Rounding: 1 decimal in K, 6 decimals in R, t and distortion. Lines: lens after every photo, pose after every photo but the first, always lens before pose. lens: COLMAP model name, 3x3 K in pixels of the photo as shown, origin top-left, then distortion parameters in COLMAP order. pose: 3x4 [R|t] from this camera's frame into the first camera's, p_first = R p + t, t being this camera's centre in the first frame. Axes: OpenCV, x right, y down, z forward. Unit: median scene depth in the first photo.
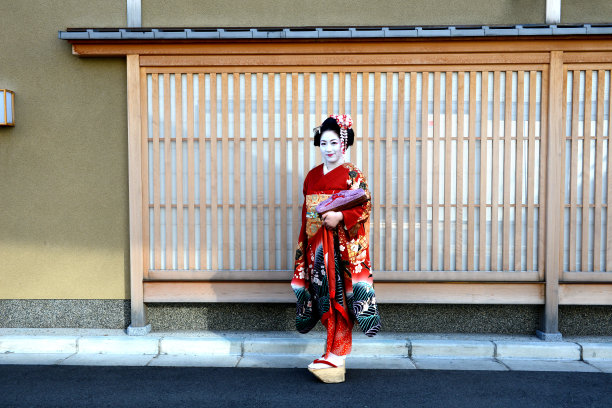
lens RADIAL K [[602.4, 0, 303.3], [0, 602.4, 207.3], [0, 0, 1]] dist [0.048328, 0.000000]
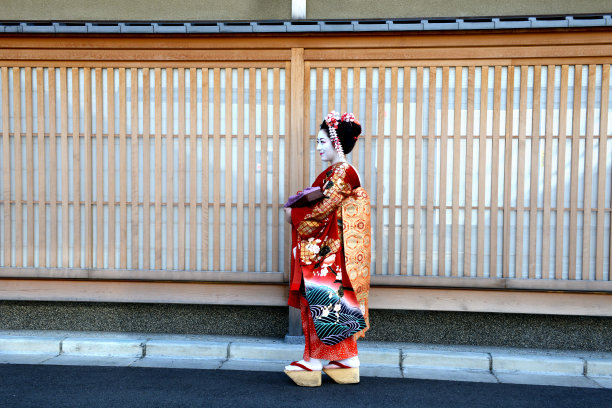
lens RADIAL K [[630.9, 0, 312.4], [0, 630.9, 207.2], [0, 0, 1]] dist [0.056811, 0.000000]
pose [[0.997613, 0.015455, -0.067294, 0.115613], [-0.015589, 0.999877, -0.001464, 0.000182], [0.067264, 0.002509, 0.997732, -0.003465]]
